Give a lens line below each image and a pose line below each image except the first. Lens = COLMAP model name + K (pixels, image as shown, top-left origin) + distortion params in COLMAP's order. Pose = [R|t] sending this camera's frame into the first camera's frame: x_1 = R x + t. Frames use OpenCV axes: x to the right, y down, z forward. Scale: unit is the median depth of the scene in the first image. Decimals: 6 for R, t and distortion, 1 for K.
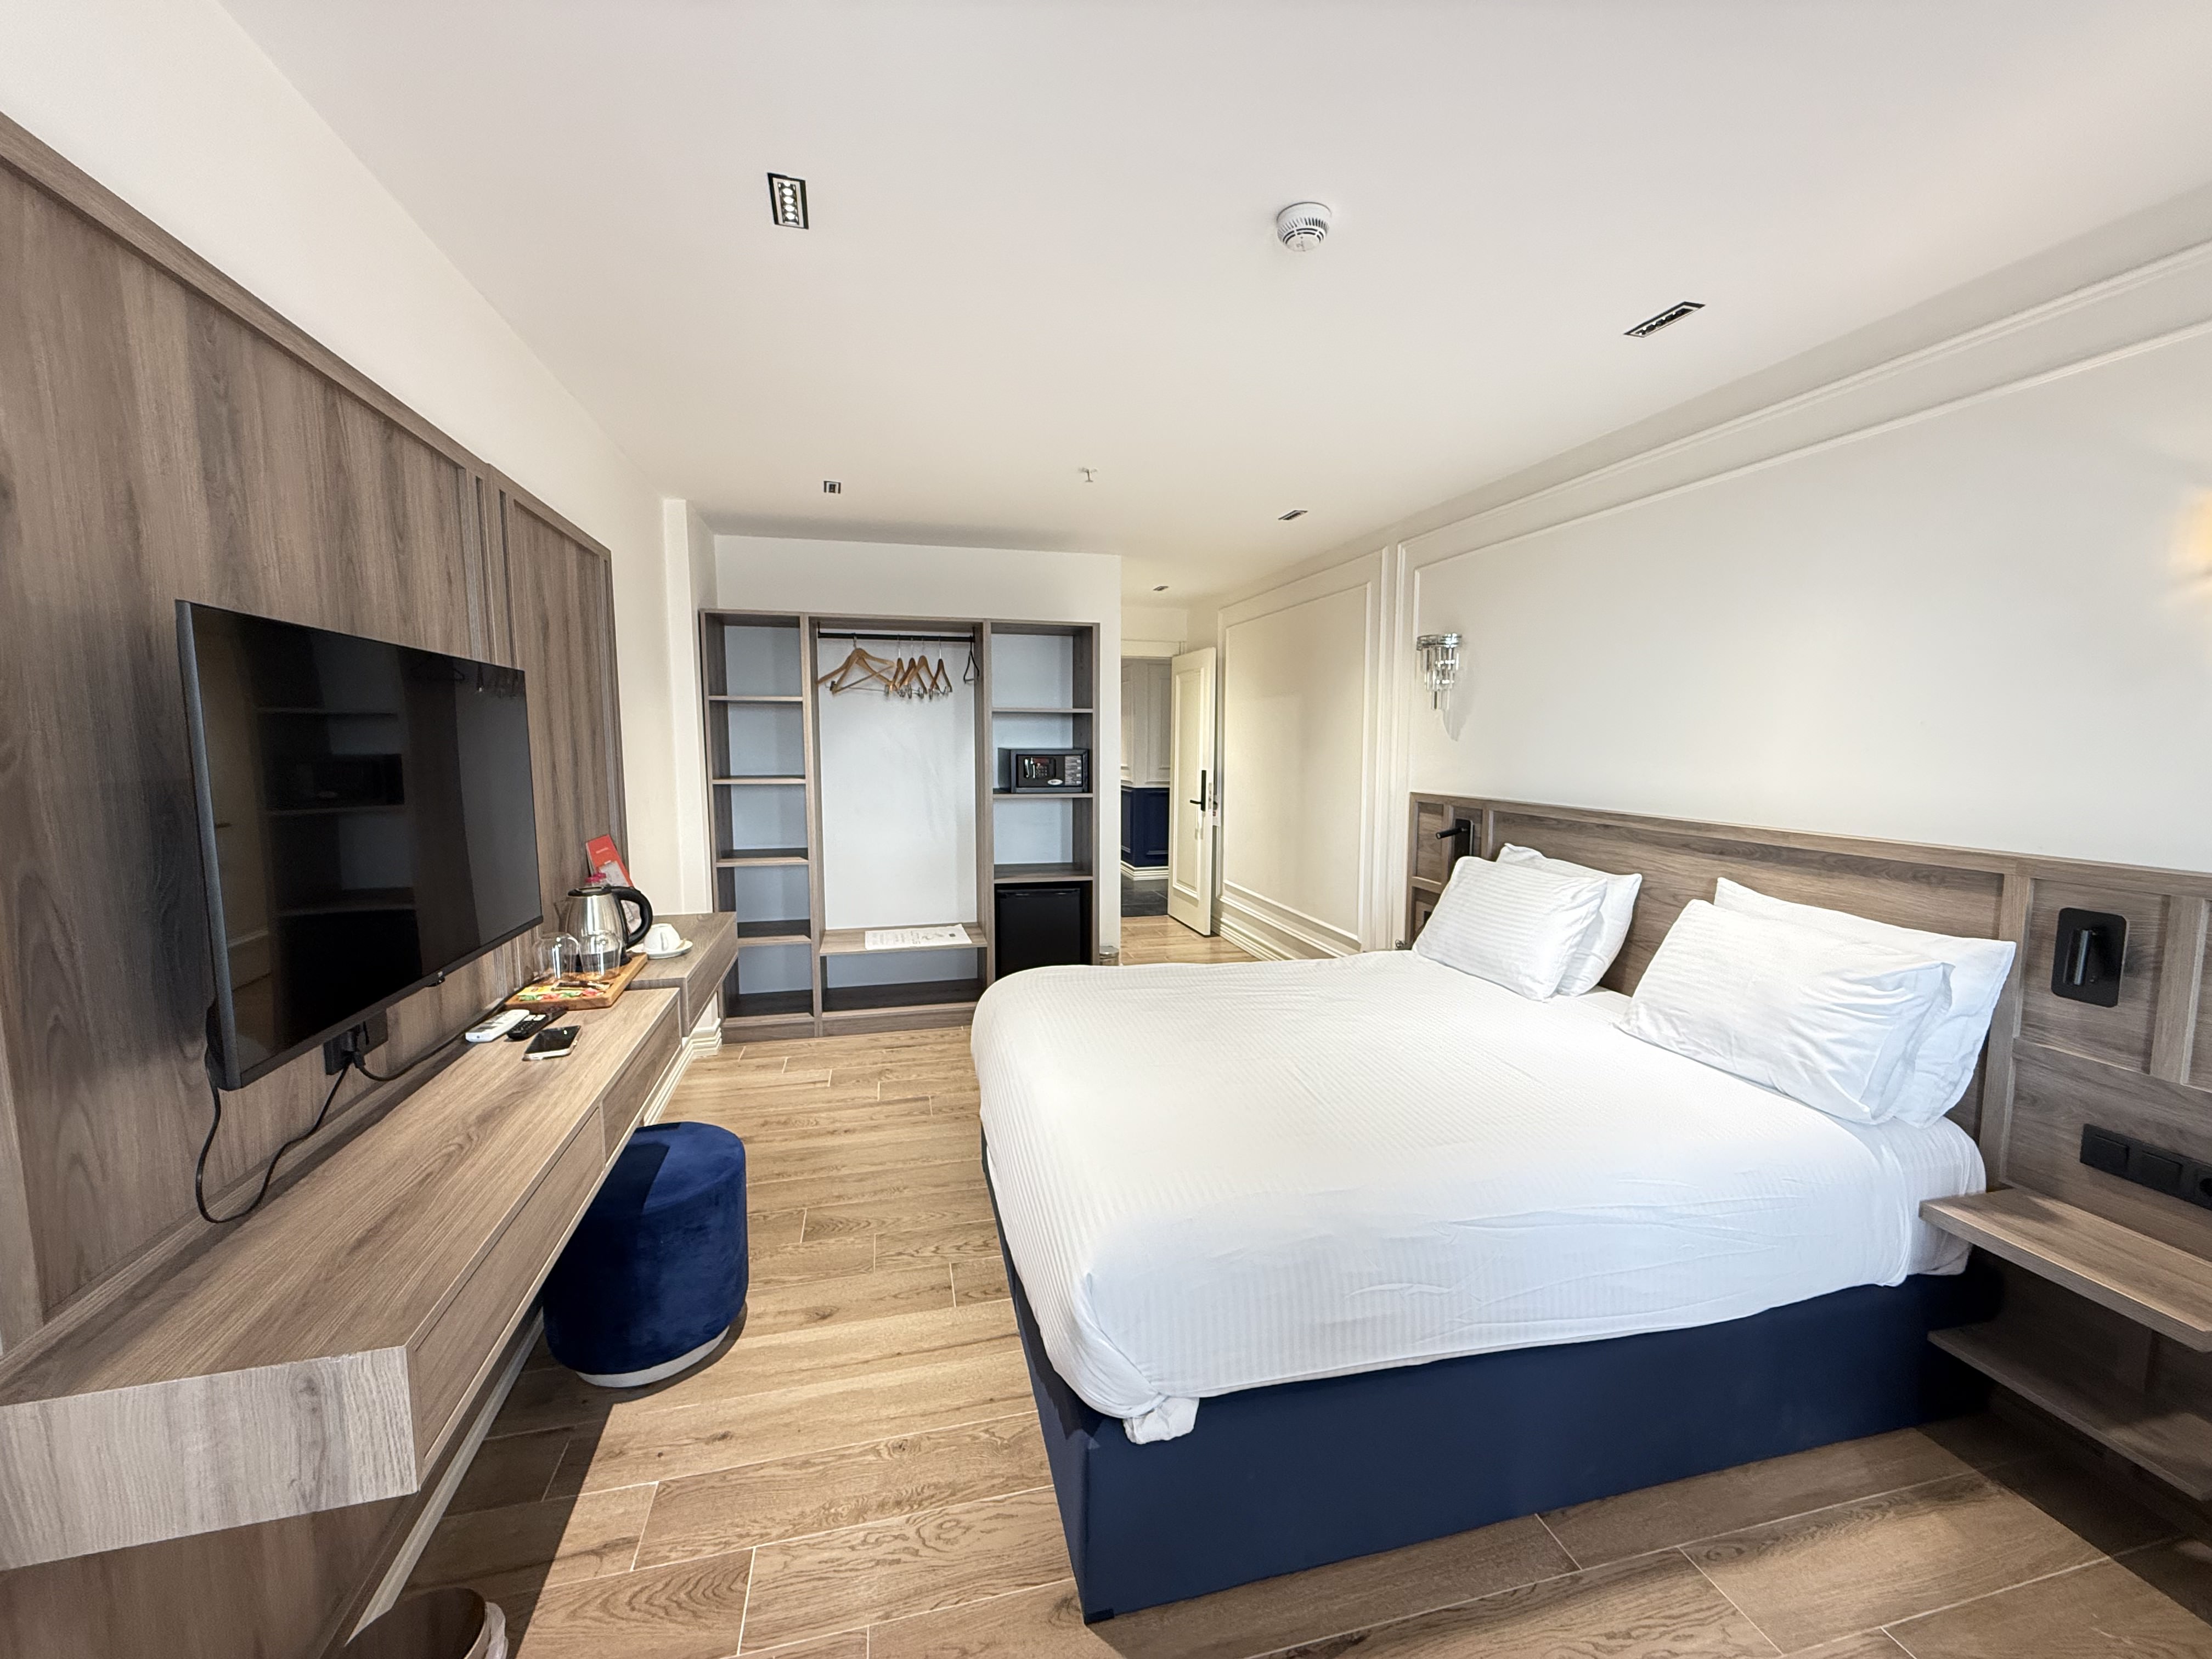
lens RADIAL K [[909.3, 0, 1106.0], [0, 909.3, 829.5], [0, 0, 1]] dist [0.001193, -0.000063]
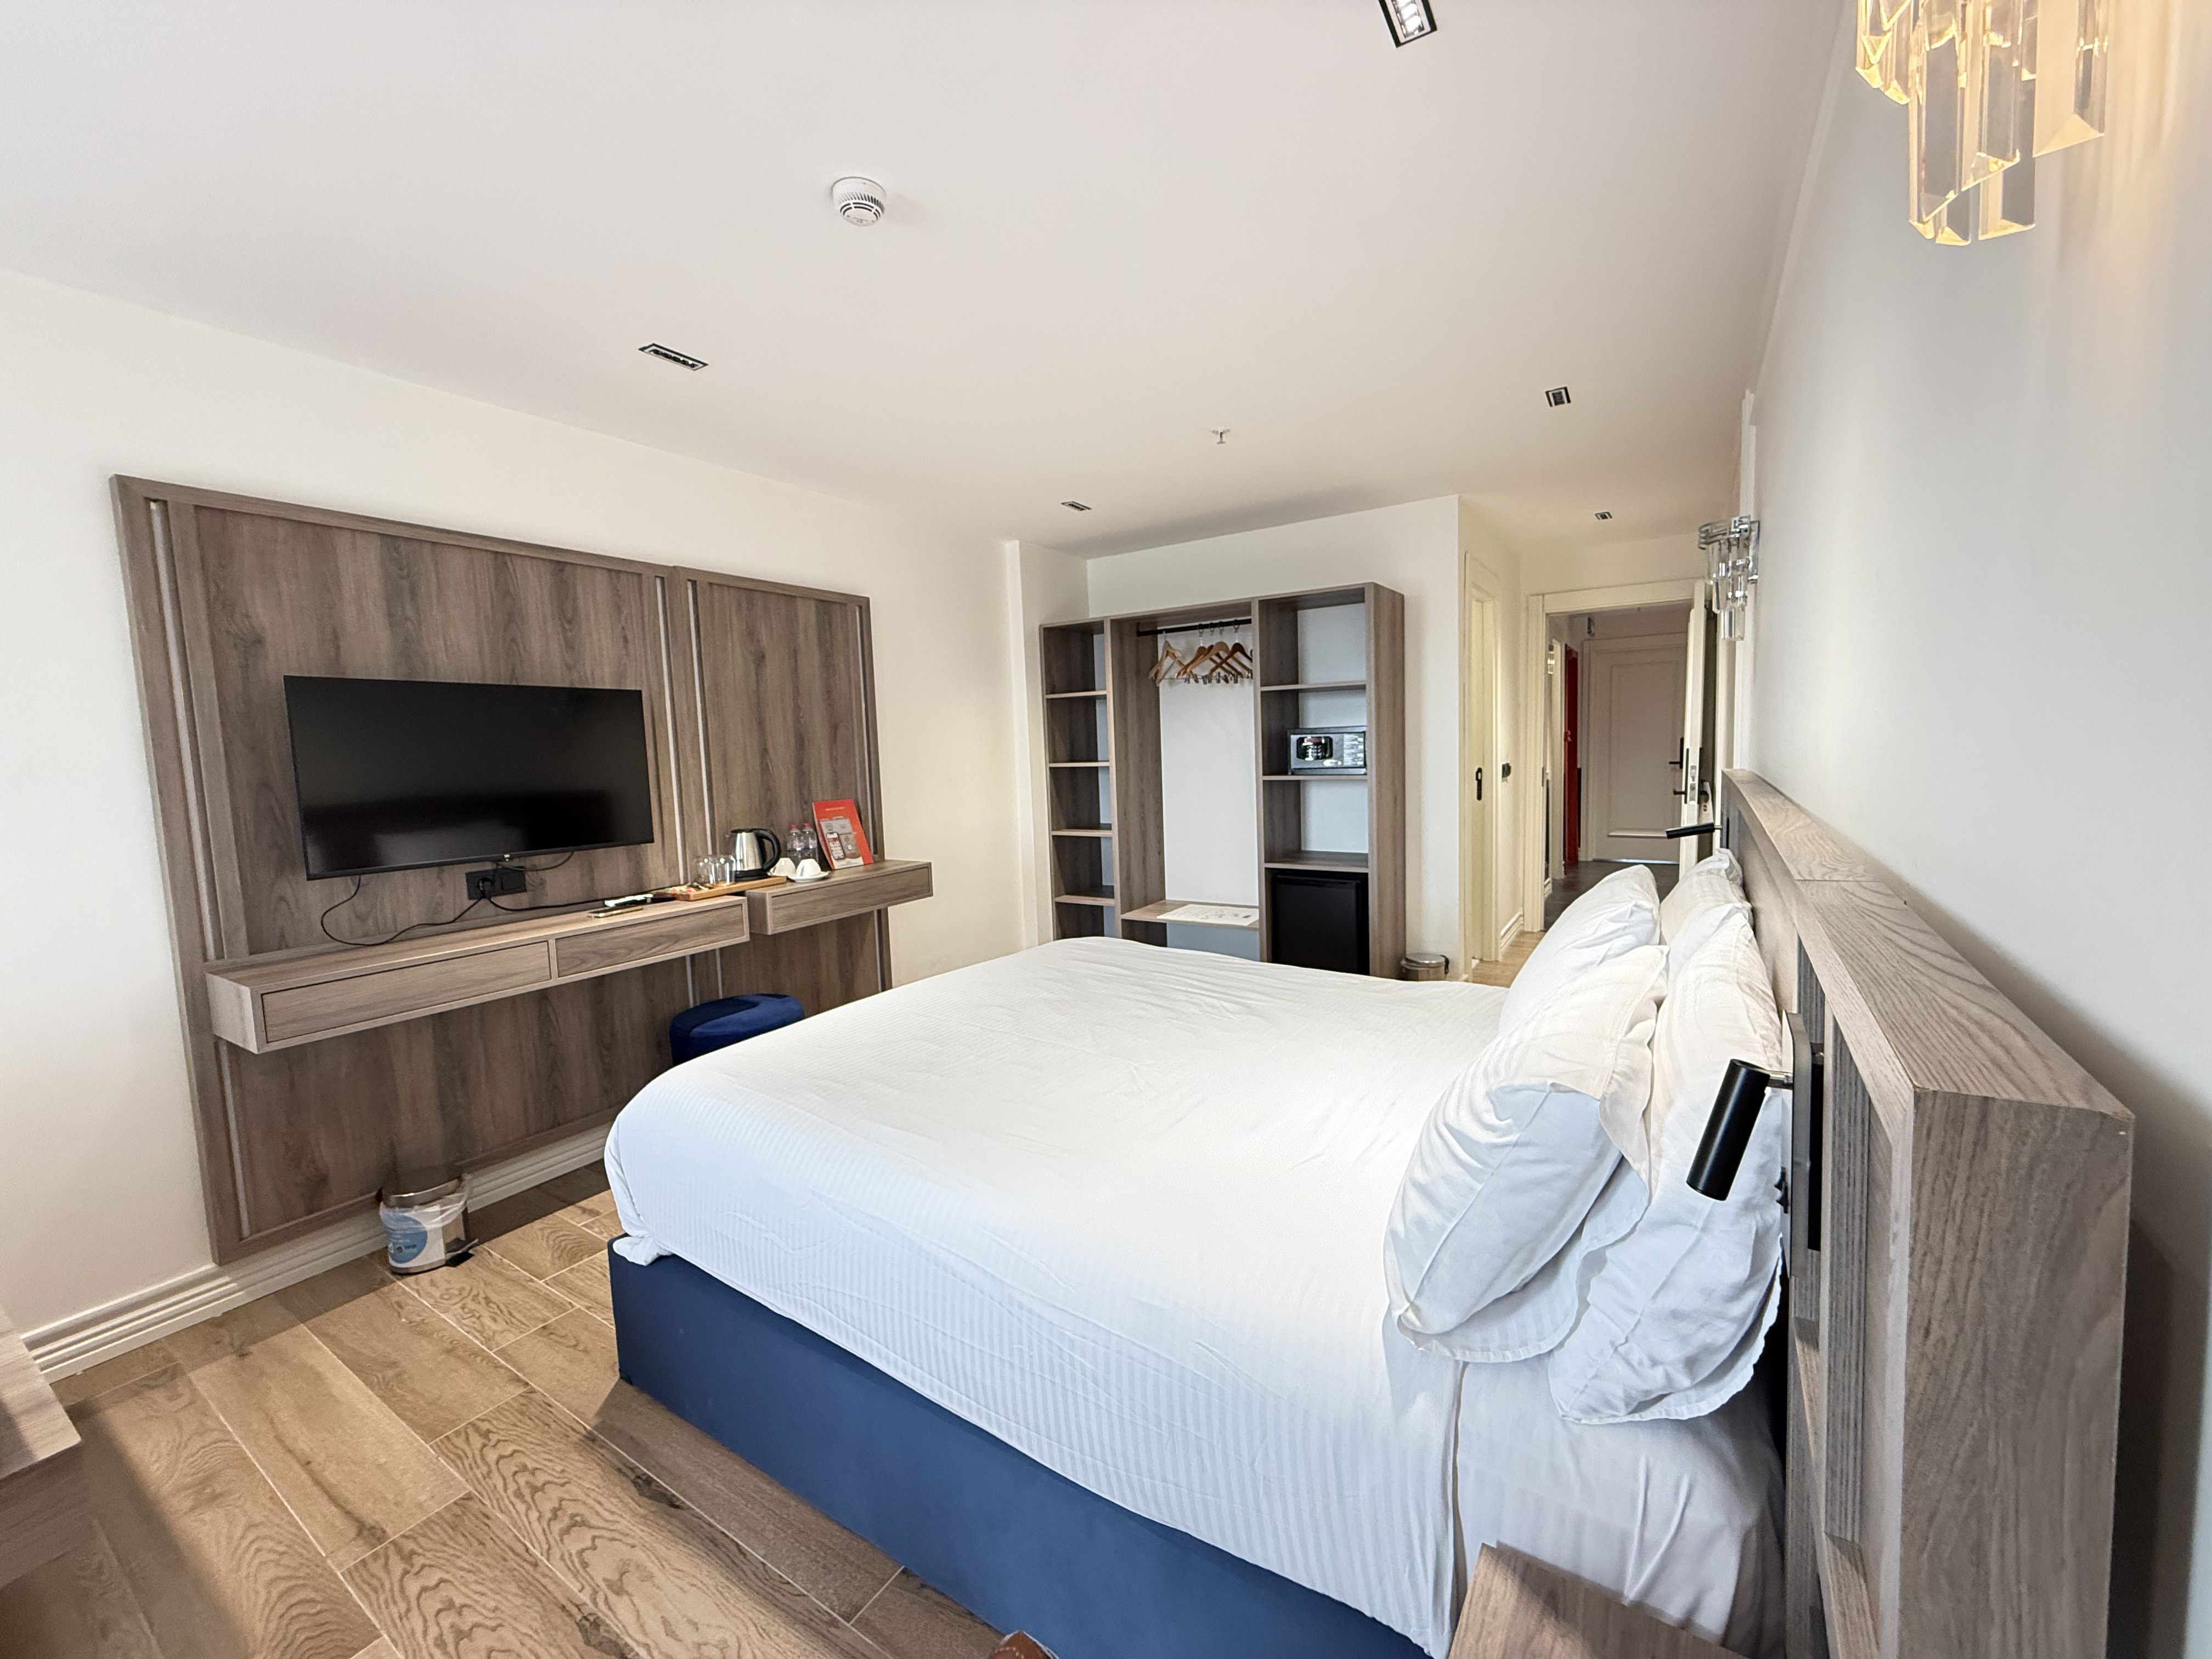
lens RADIAL K [[897.0, 0, 1070.4], [0, 897.0, 831.7], [0, 0, 1]] dist [0.002210, 0.000032]
pose [[0.661928, 0.044365, -0.748254, 0.629757], [-0.038559, 0.998941, 0.025119, 0.007104], [0.748575, 0.012225, 0.662937, 0.281371]]
